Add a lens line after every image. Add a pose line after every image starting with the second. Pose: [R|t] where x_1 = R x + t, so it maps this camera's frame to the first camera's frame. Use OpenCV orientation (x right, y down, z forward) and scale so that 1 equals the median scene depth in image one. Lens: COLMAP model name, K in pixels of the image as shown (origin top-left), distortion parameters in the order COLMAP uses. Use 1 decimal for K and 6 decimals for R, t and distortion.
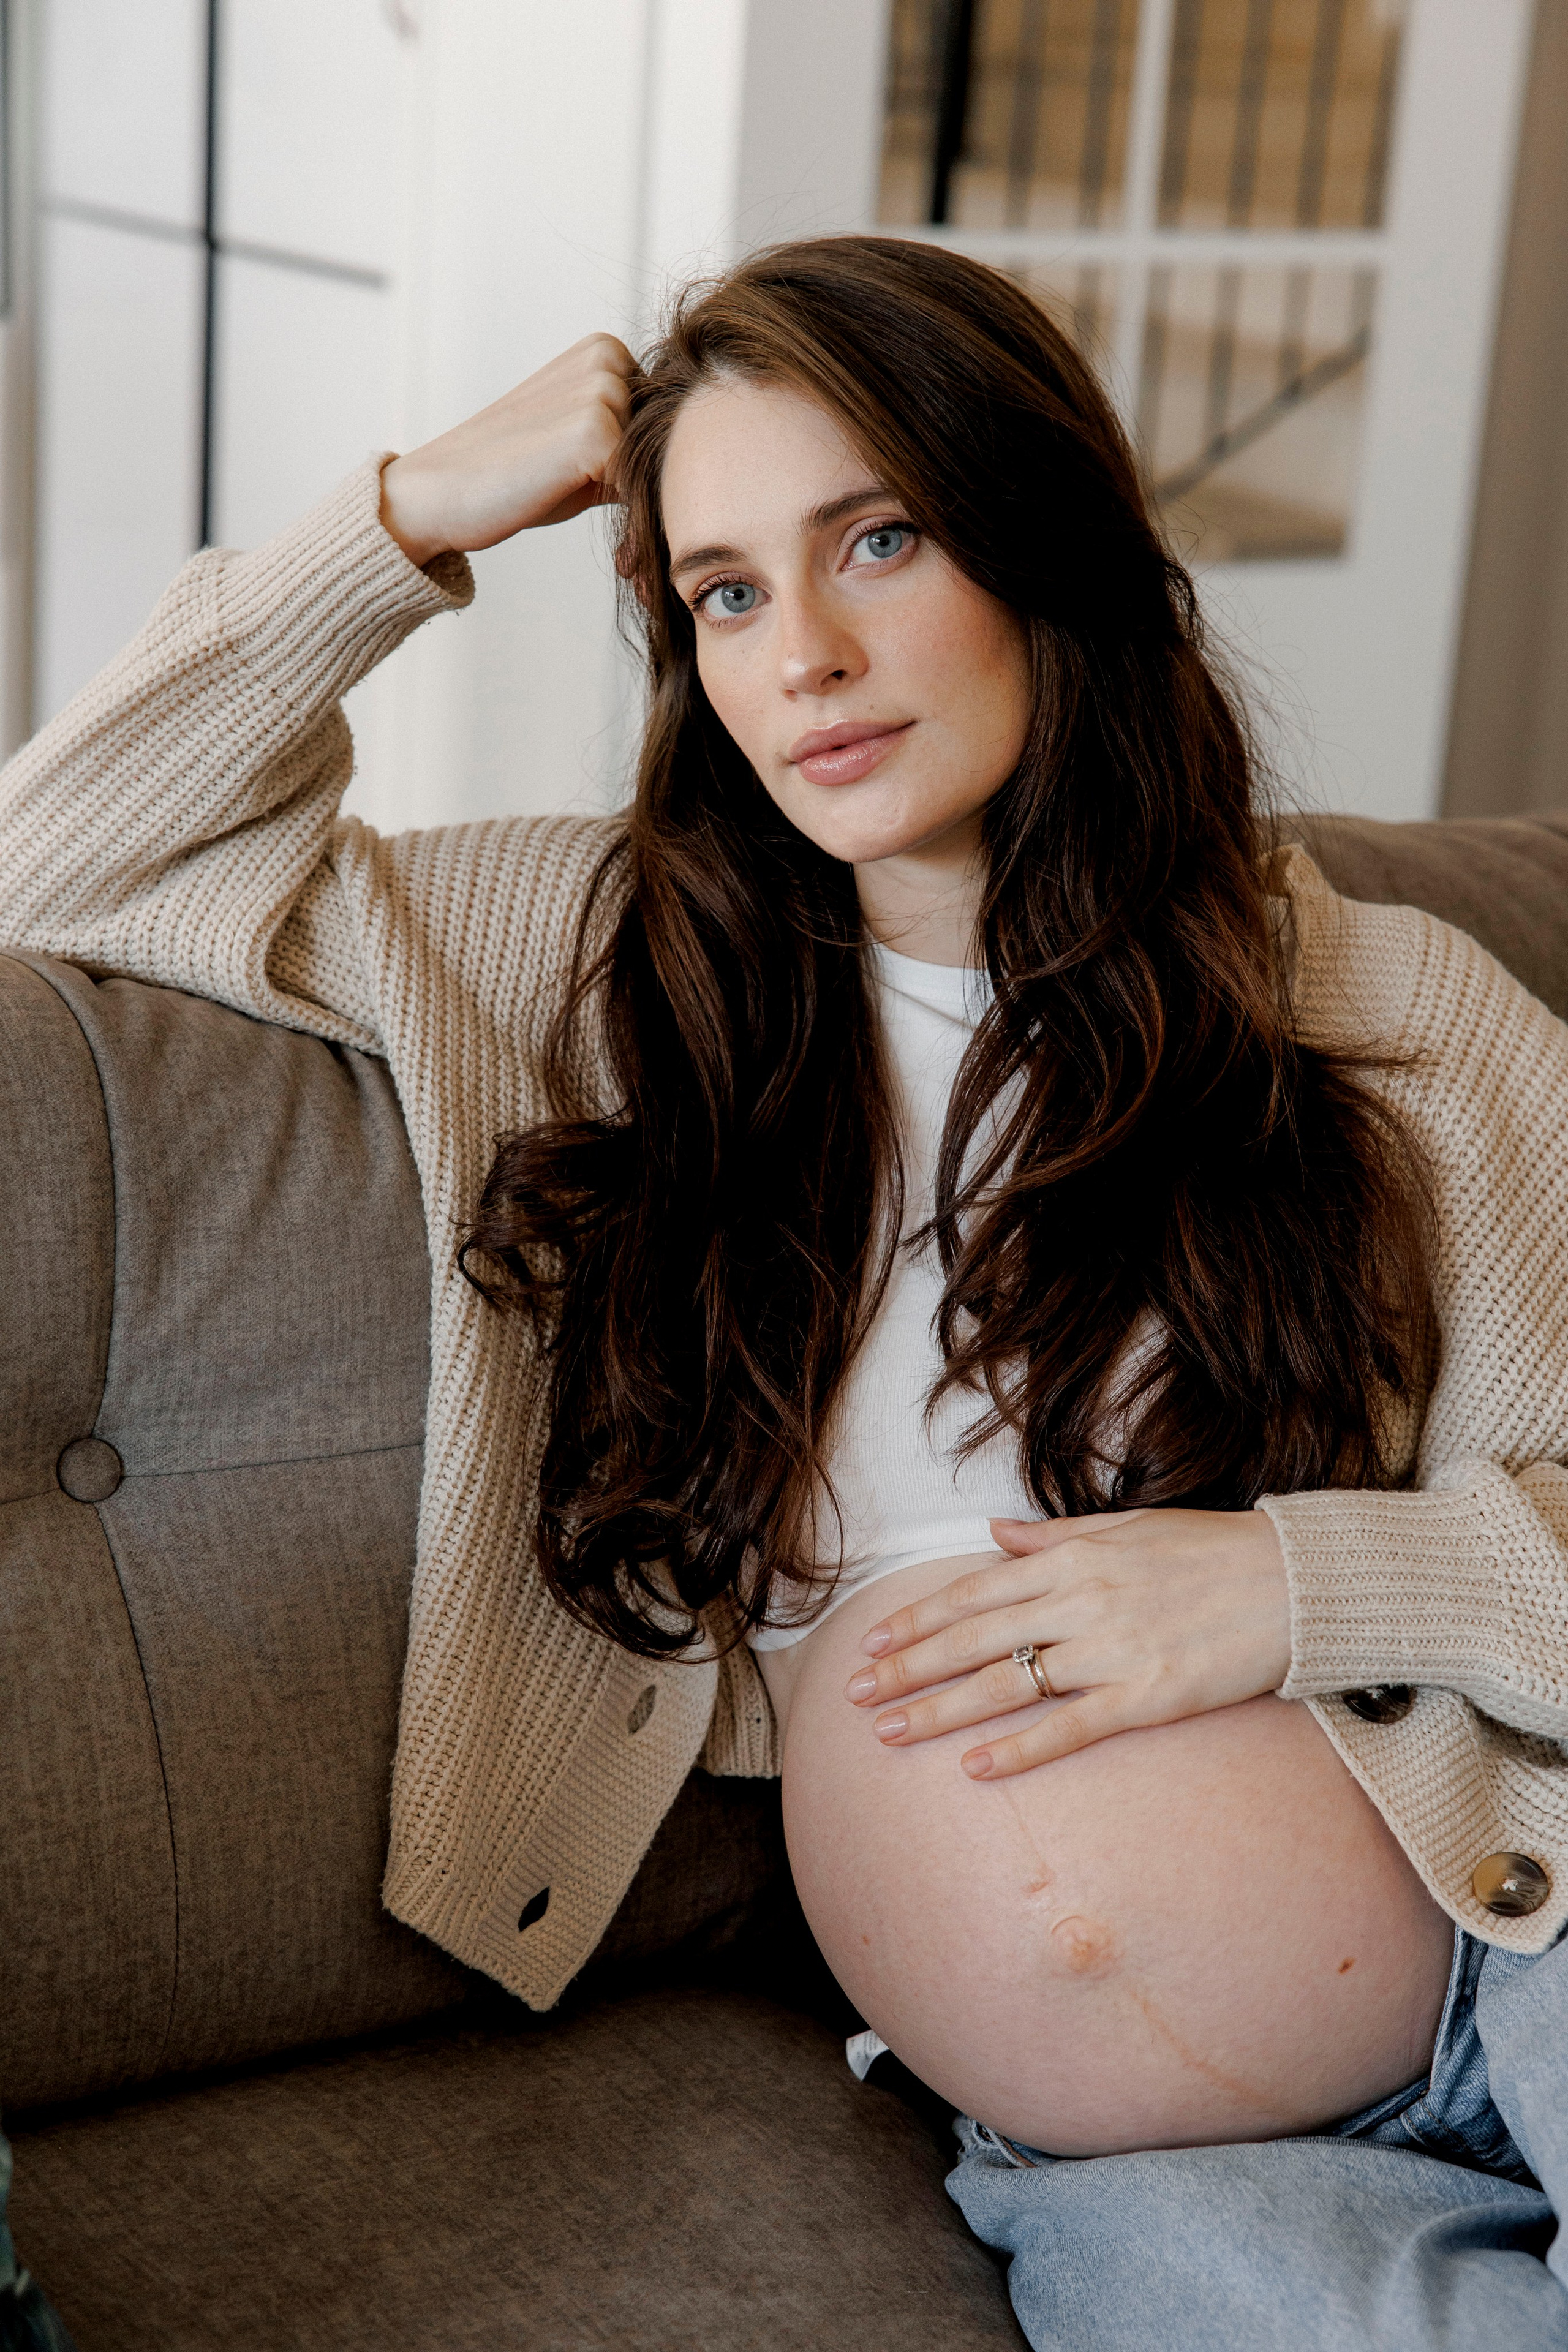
lens RADIAL K [[4477.7, 0, 834.4], [0, 4477.7, 1115.6], [0, 0, 1]] dist [0.248871, 0.000000]
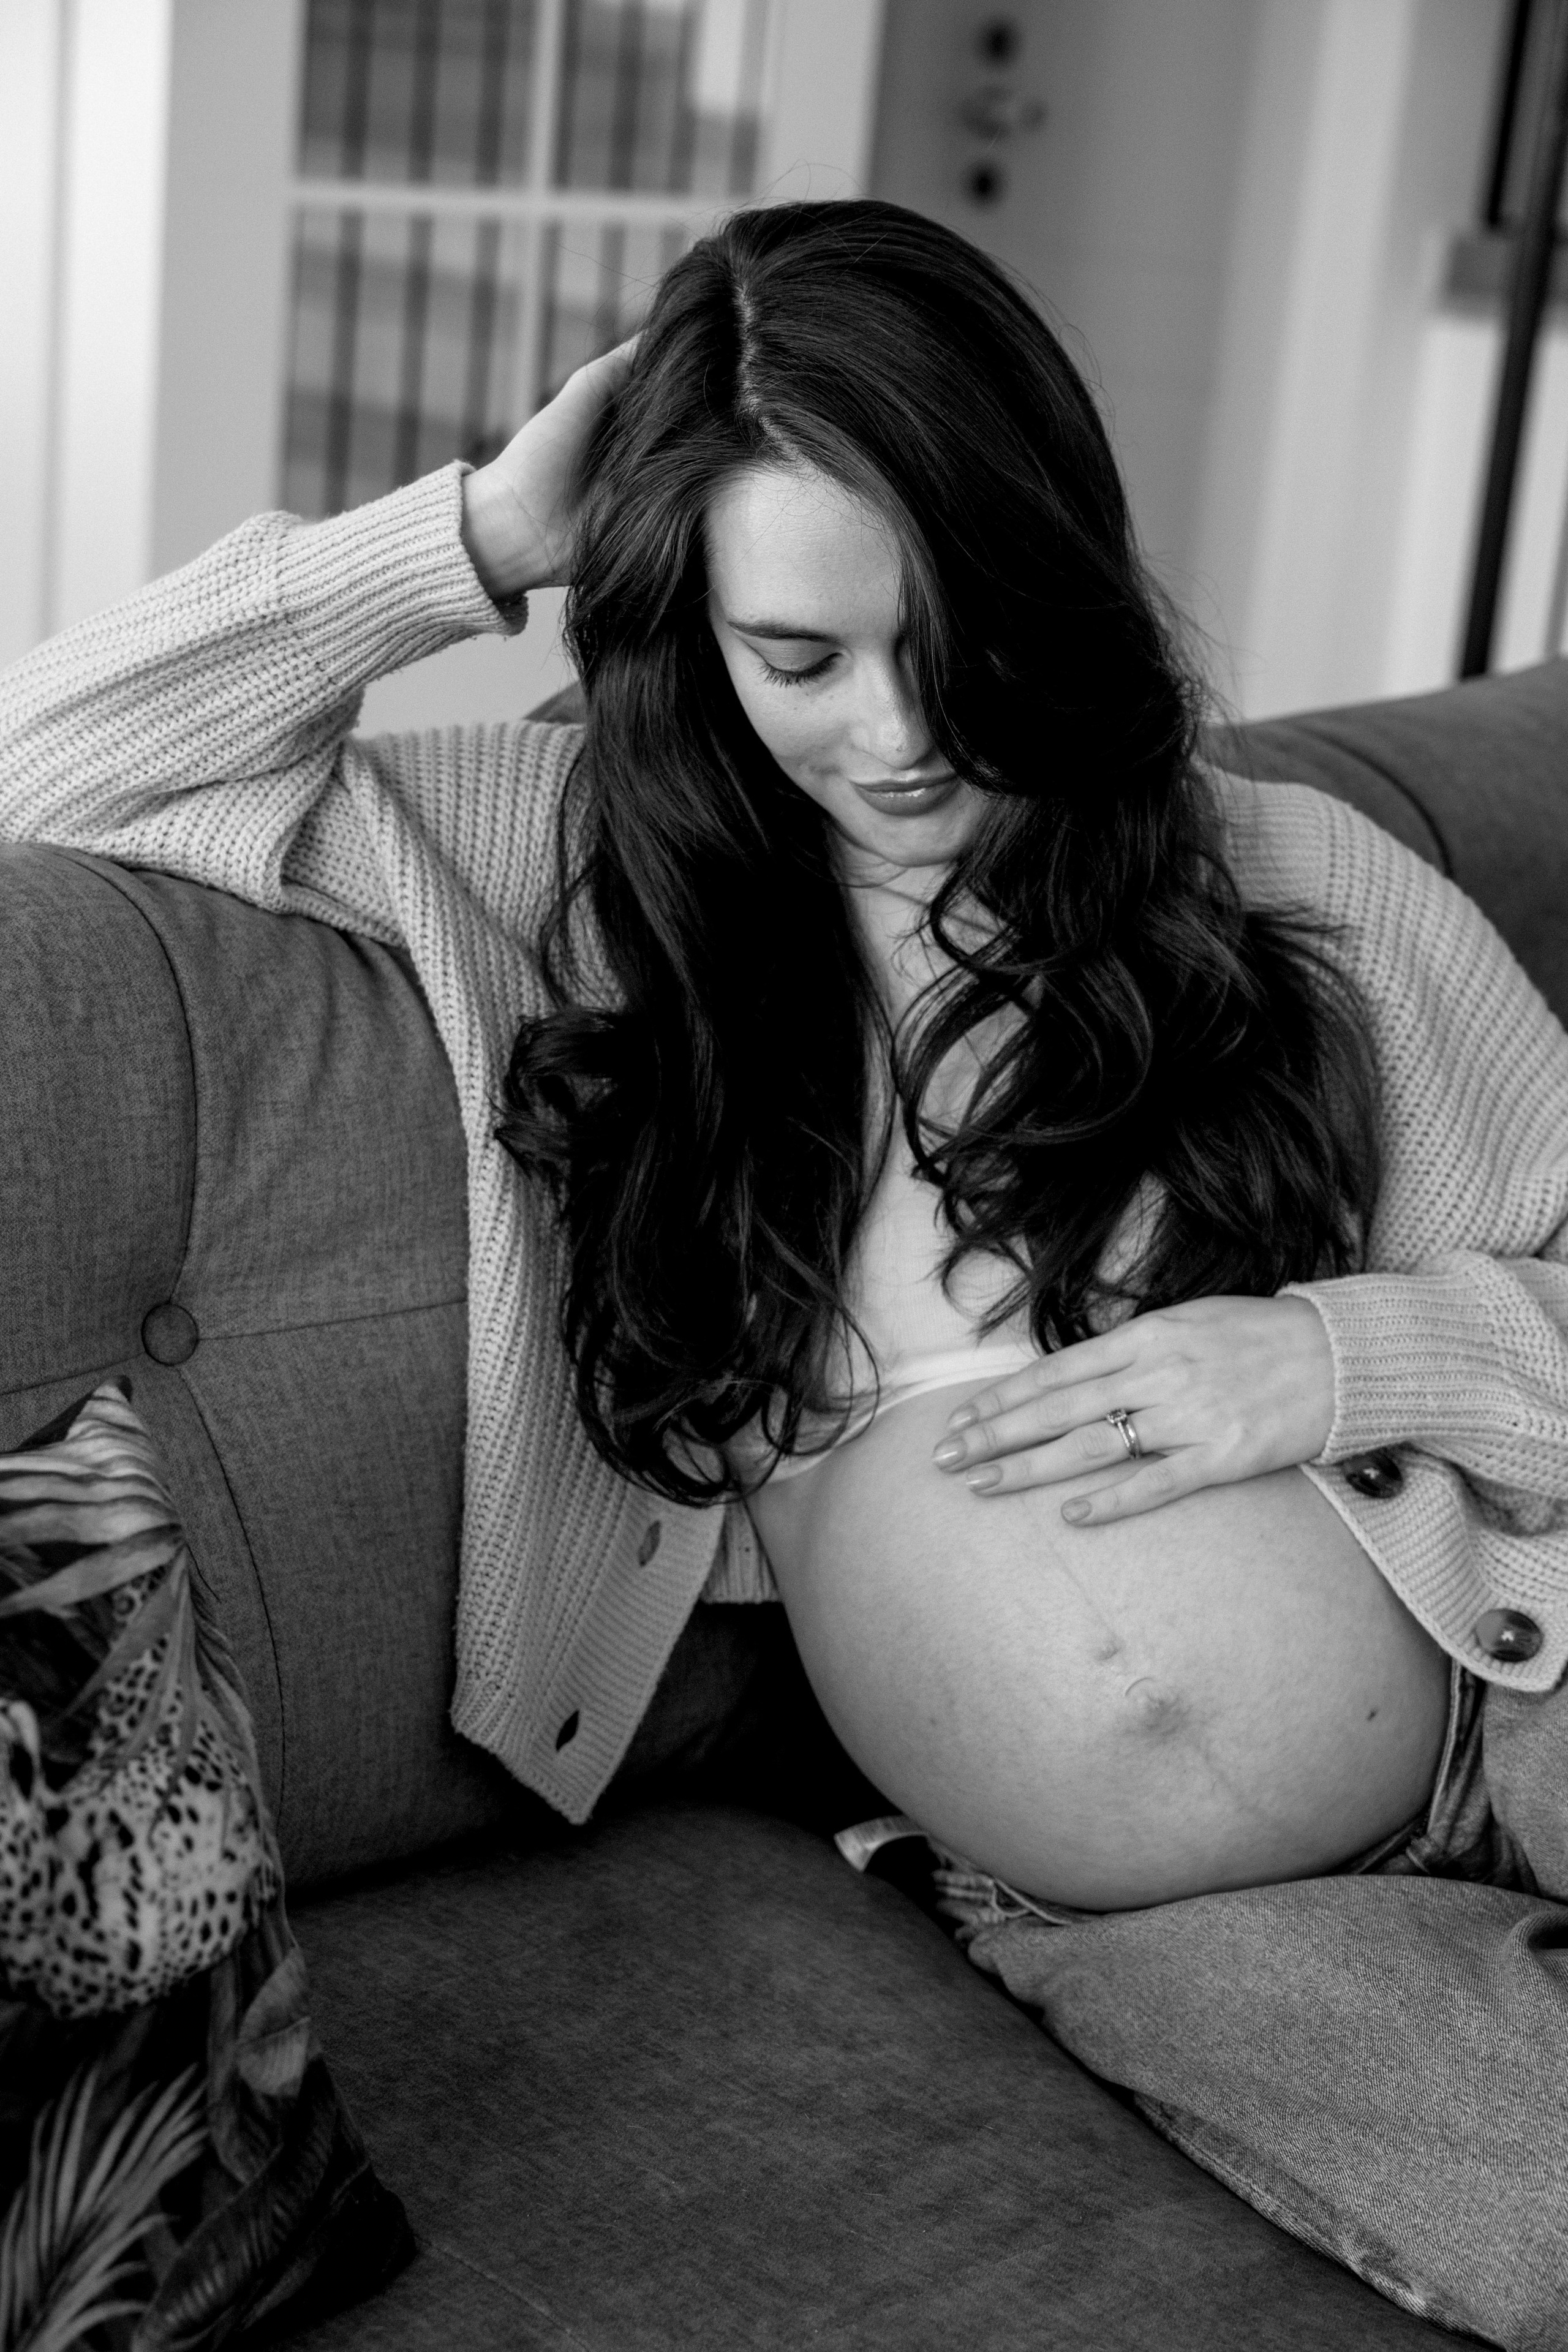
lens RADIAL K [[4477.7, 0, 818.1], [0, 4477.7, 1129.4], [0, 0, 1]] dist [0.248871, 0.000000]
pose [[0.973828, -0.028623, 0.225476, -0.252305], [0.025909, 0.999552, 0.014988, 0.018777], [-0.225804, -0.008753, 0.974133, -0.057887]]
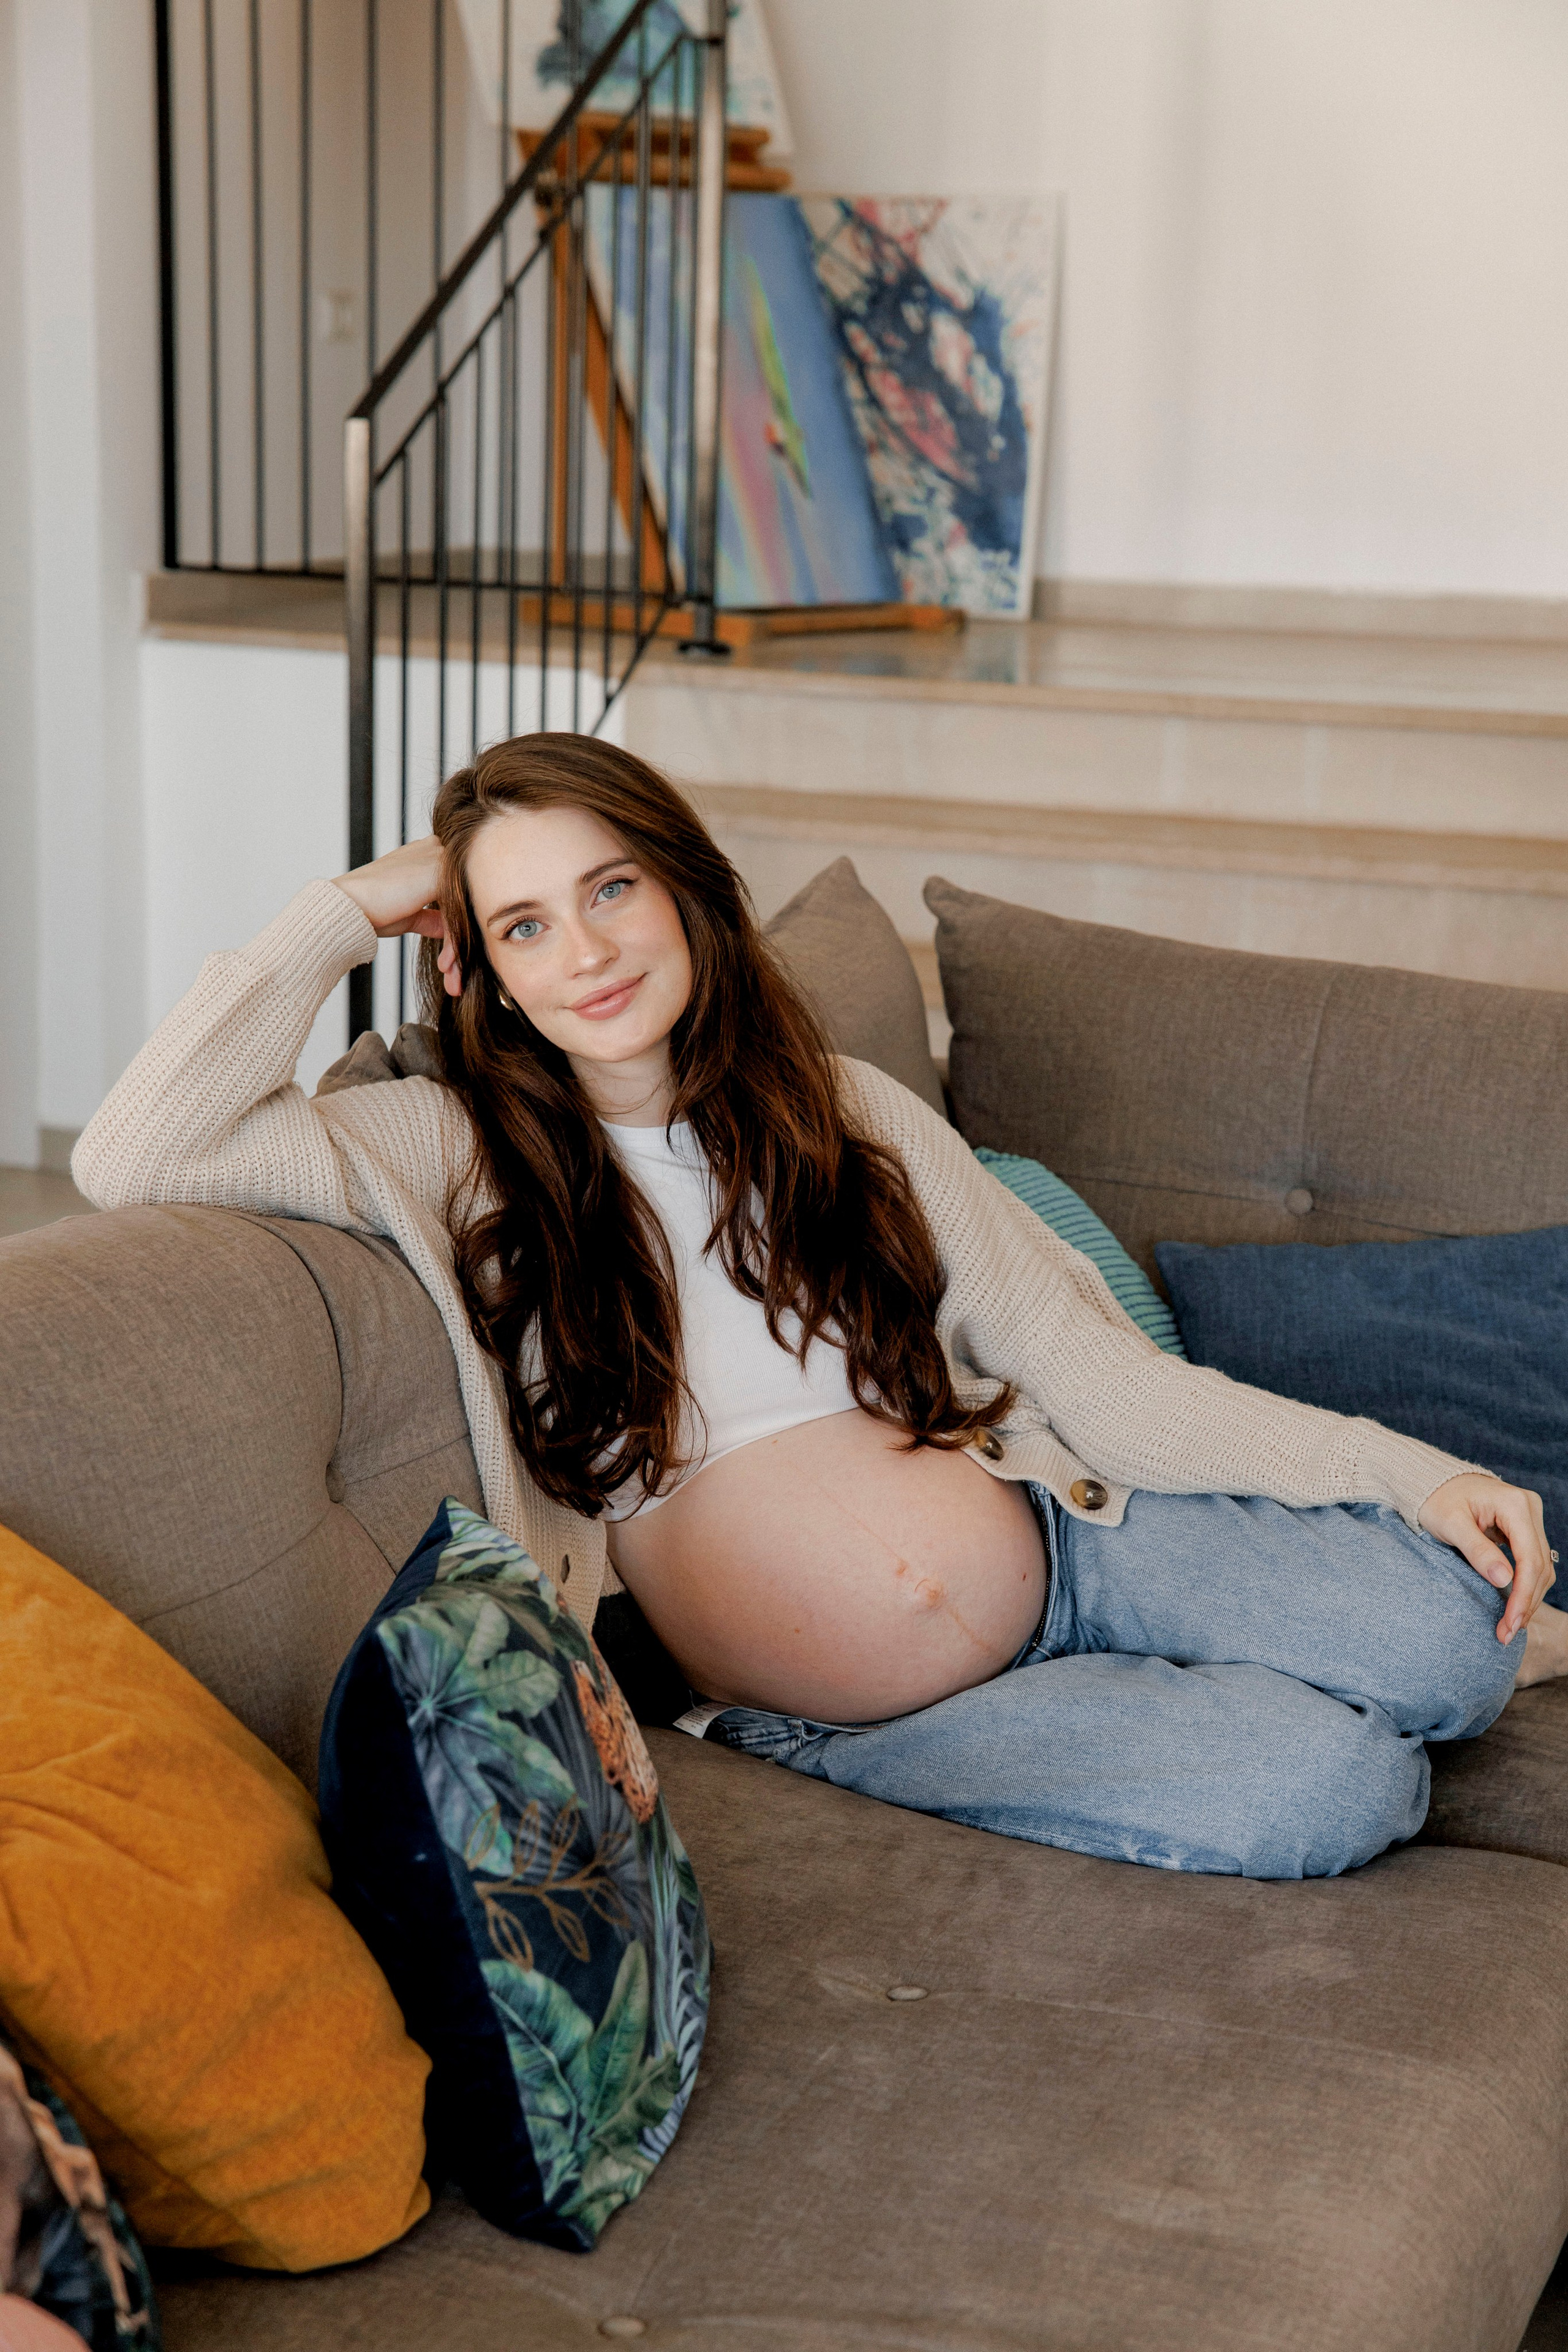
lens RADIAL K [[4246.8, 0, 795.9], [0, 4246.8, 1196.4], [0, 0, 1]] dist [0.215915, 0.000000]
pose [[0.783657, -0.164814, 0.598931, -0.977176], [0.171842, 0.984052, 0.045948, -0.073293], [-0.596953, 0.066914, 0.799481, -0.407286]]
